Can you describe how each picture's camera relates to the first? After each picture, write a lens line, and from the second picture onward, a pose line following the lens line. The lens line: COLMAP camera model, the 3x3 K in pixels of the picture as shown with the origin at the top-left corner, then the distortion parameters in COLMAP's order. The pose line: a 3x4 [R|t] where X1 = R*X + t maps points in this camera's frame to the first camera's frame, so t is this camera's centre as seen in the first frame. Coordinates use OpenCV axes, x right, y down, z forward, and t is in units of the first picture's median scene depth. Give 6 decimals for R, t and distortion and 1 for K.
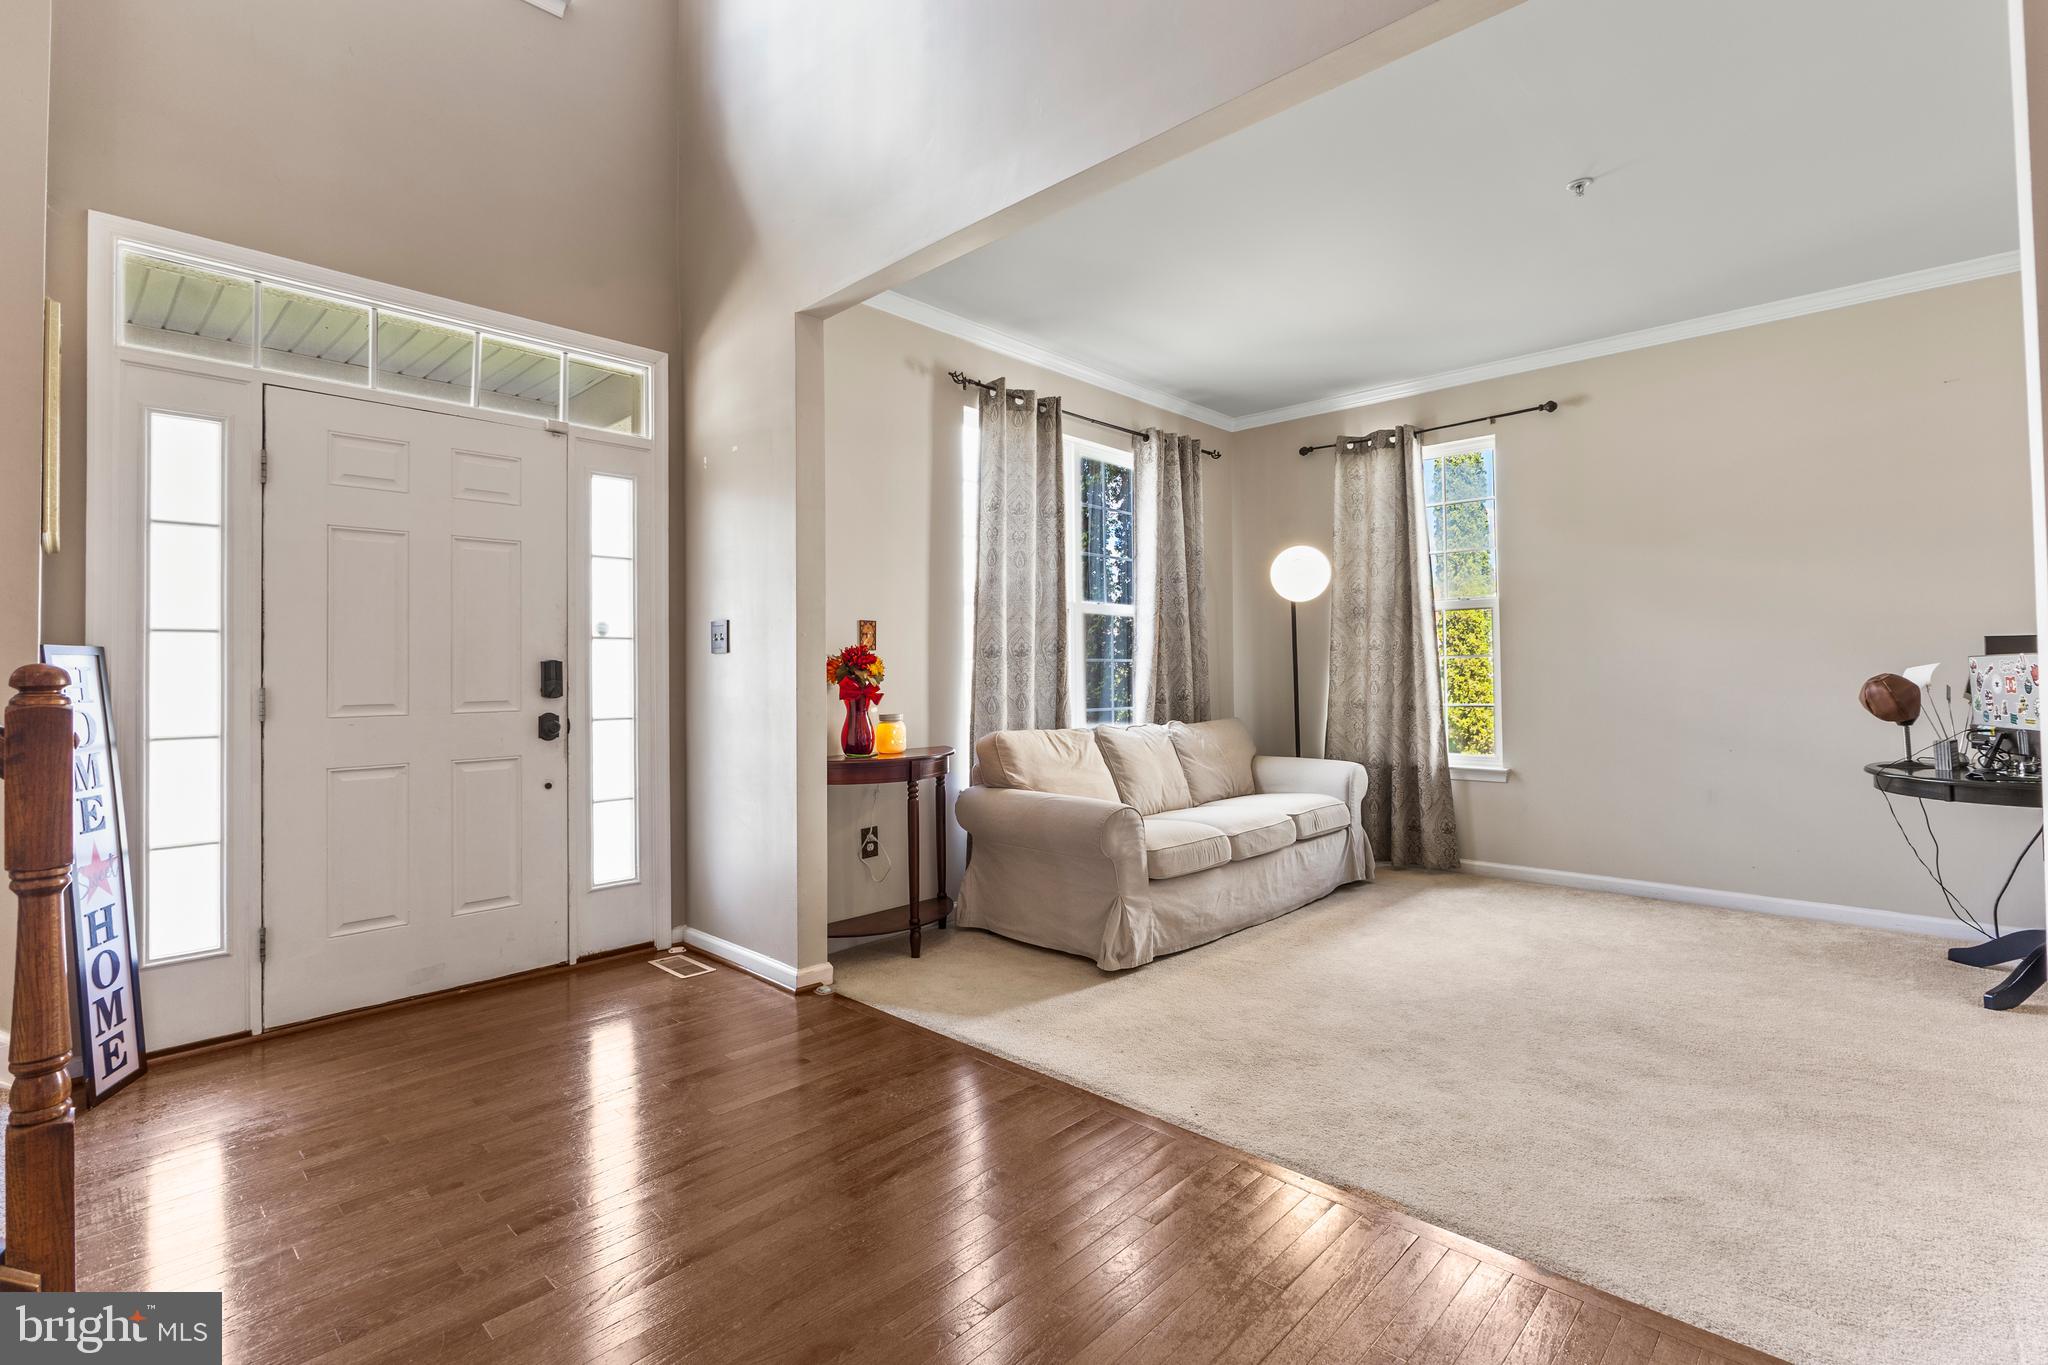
lens RADIAL K [[930.5, 0, 1030.2], [0, 930.5, 659.6], [0, 0, 1]] dist [-0.014574, -0.000724]
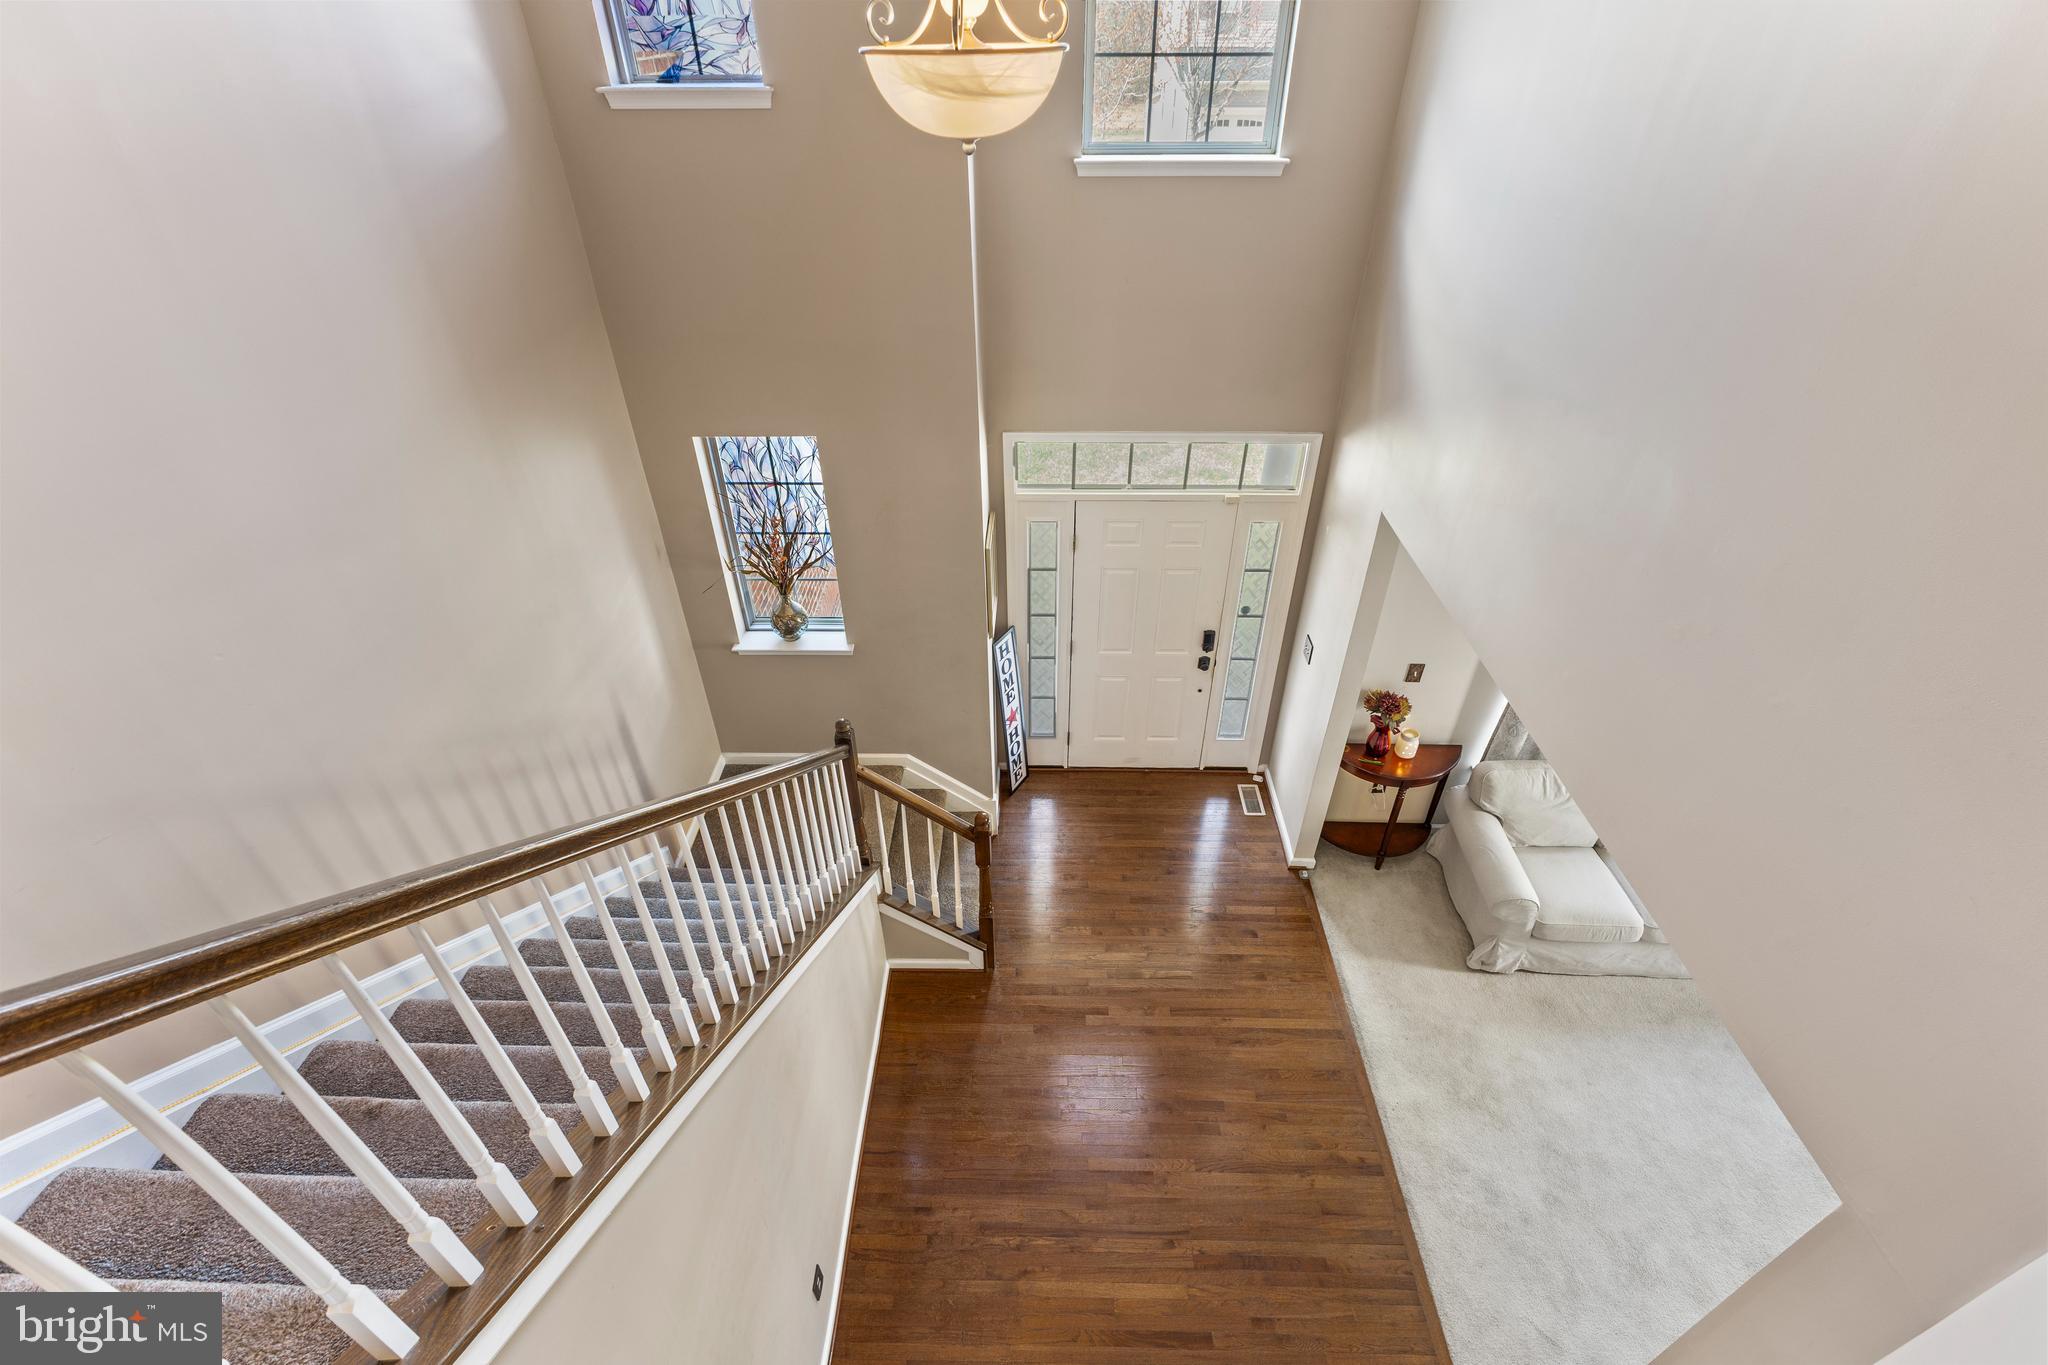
lens RADIAL K [[912.9, 0, 1022.6], [0, 912.9, 672.4], [0, 0, 1]] dist [-0.002255, -0.000945]
pose [[0.670400, 0.448319, -0.591247, 0.260249], [0.012866, 0.789686, 0.613376, -0.972465], [0.741888, -0.418815, 0.523637, -0.131004]]
